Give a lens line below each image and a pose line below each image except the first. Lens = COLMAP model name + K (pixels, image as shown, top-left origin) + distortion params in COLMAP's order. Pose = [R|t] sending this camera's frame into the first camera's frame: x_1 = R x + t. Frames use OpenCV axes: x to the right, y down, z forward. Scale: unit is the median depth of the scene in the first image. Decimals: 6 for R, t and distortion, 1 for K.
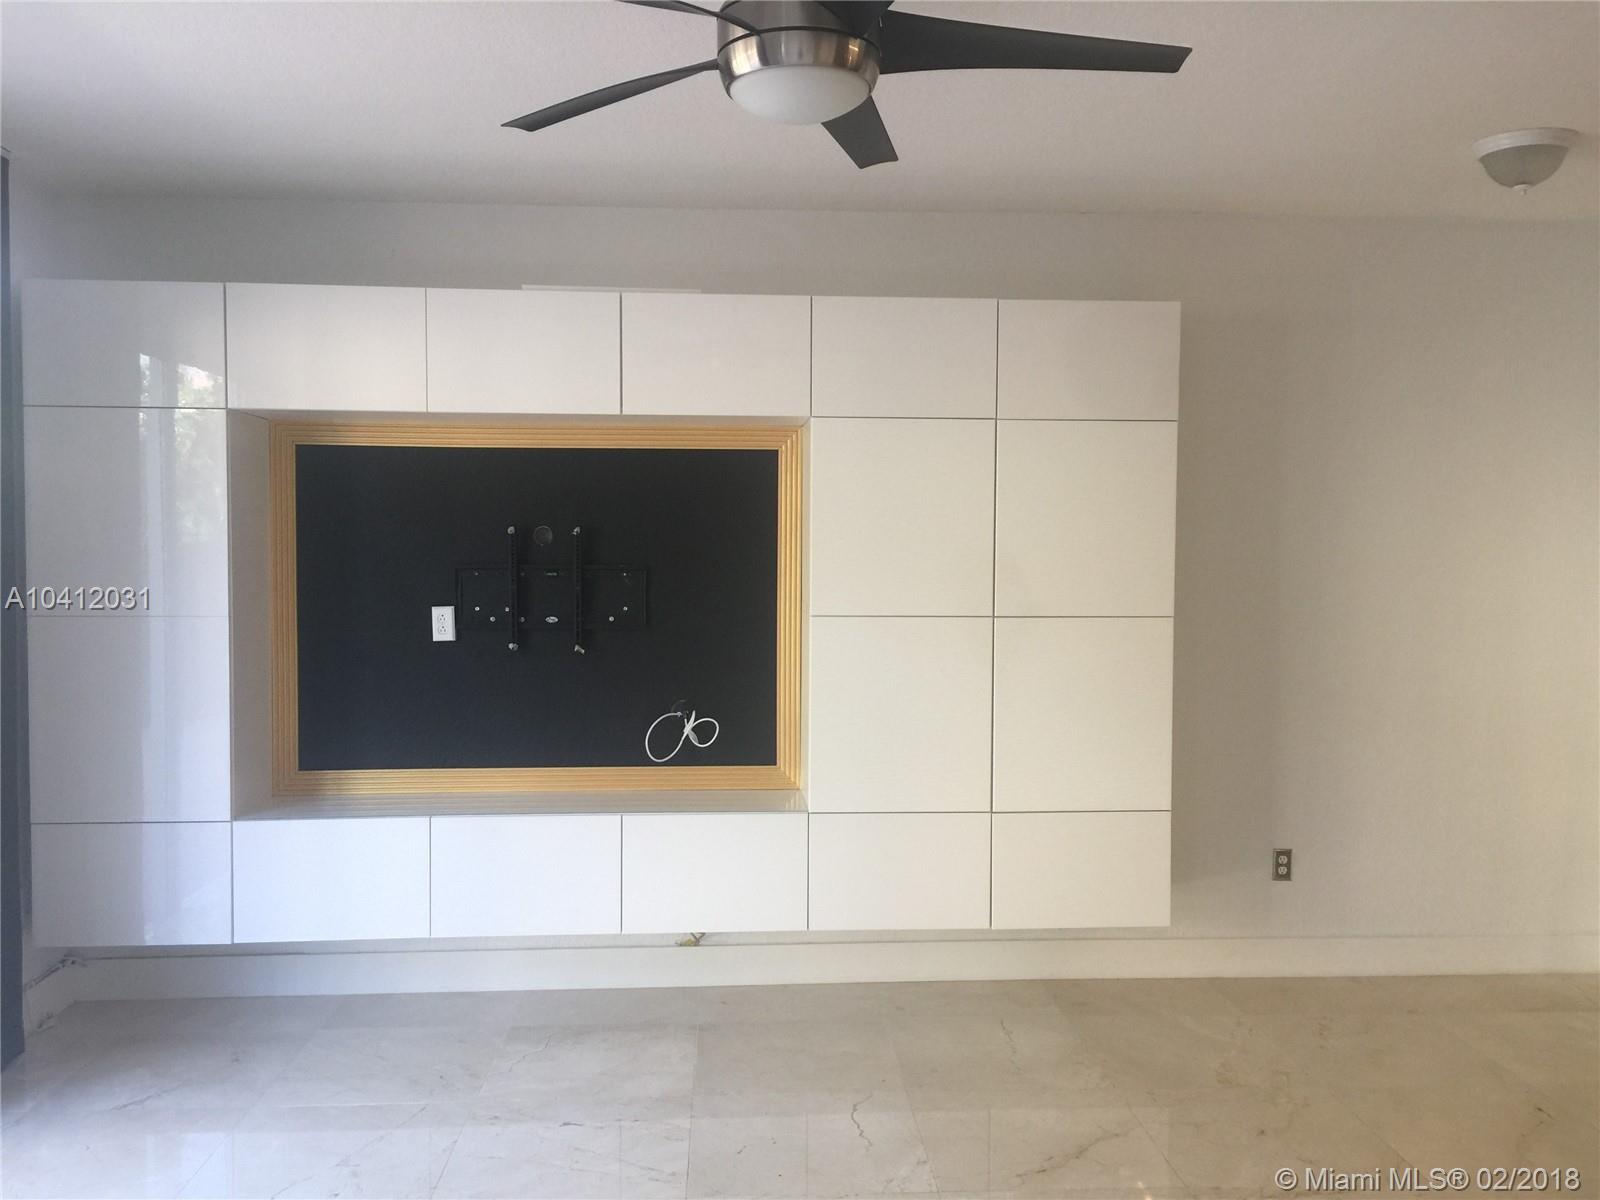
lens RADIAL K [[1353.4, 0, 815.9], [0, 1353.4, 606.6], [0, 0, 1]] dist [0.075780, -0.101954]
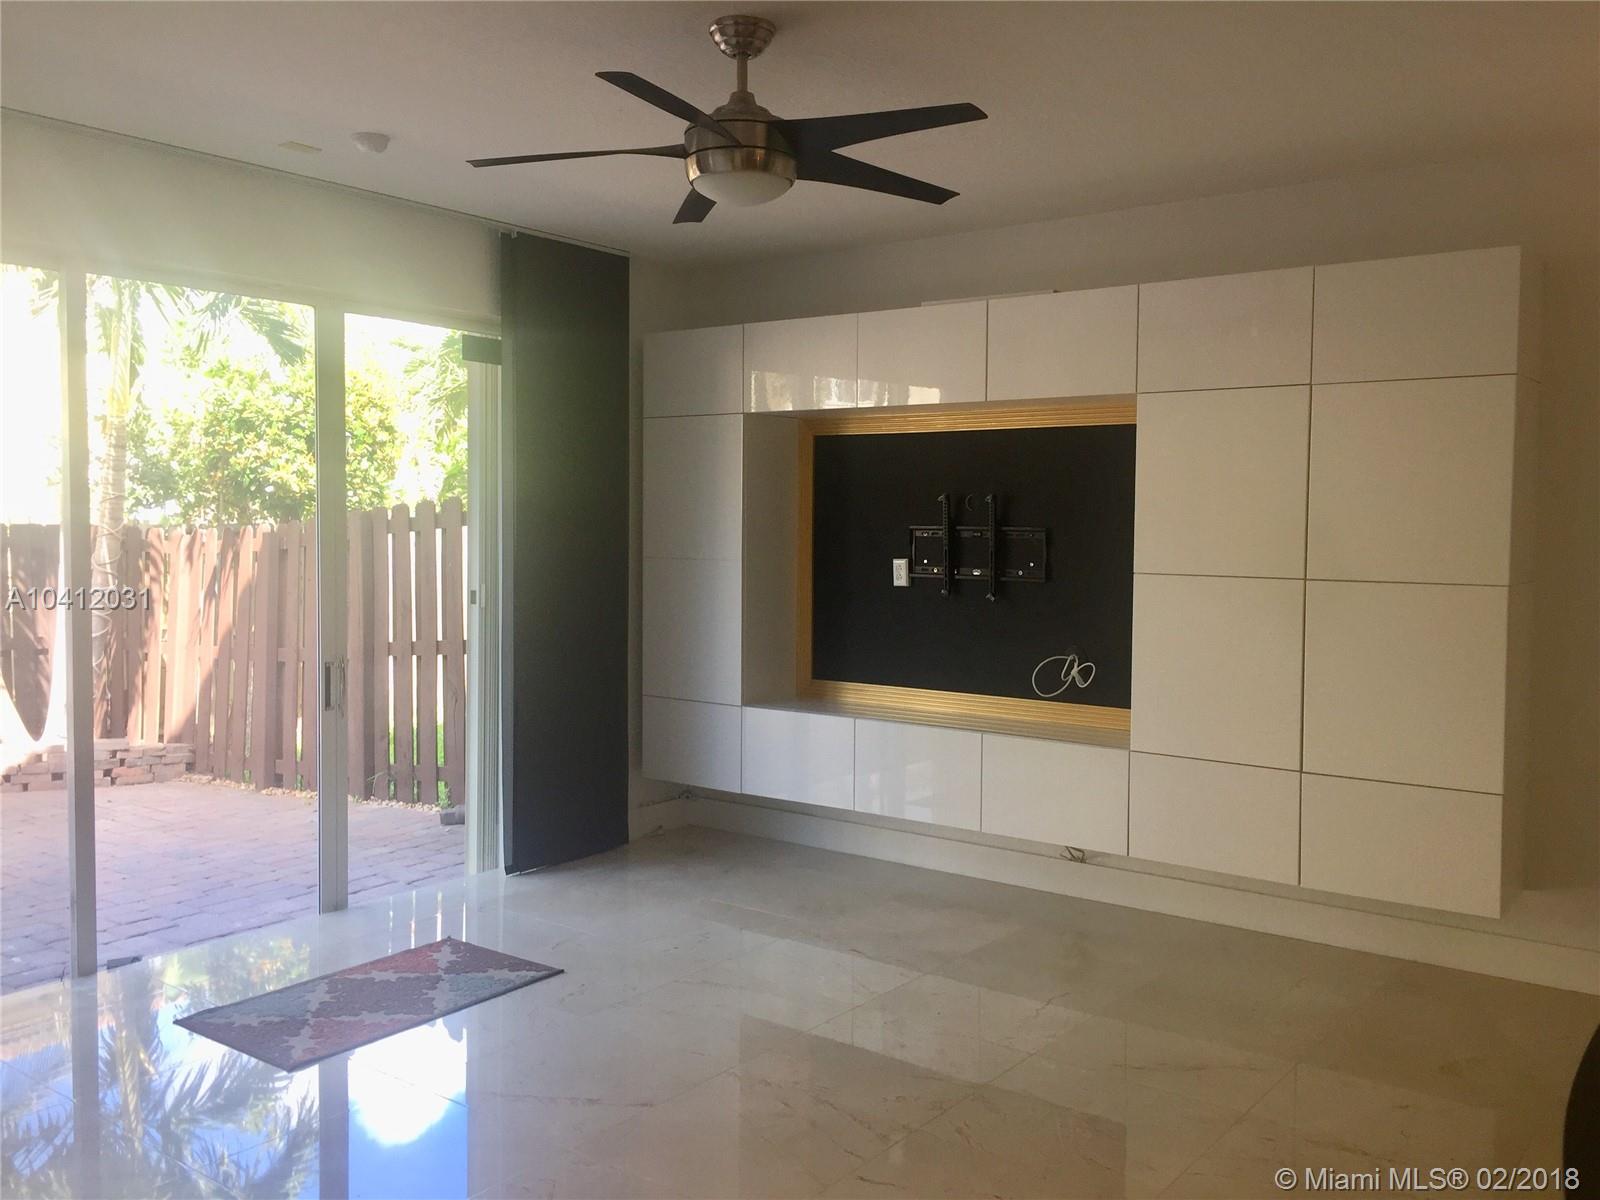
lens RADIAL K [[1345.1, 0, 804.9], [0, 1345.1, 597.9], [0, 0, 1]] dist [0.059871, -0.047526]
pose [[0.762785, 0.041783, -0.645301, 0.491721], [-0.033248, 0.999125, 0.025392, 0.007751], [0.645797, 0.002086, 0.763506, -0.015858]]
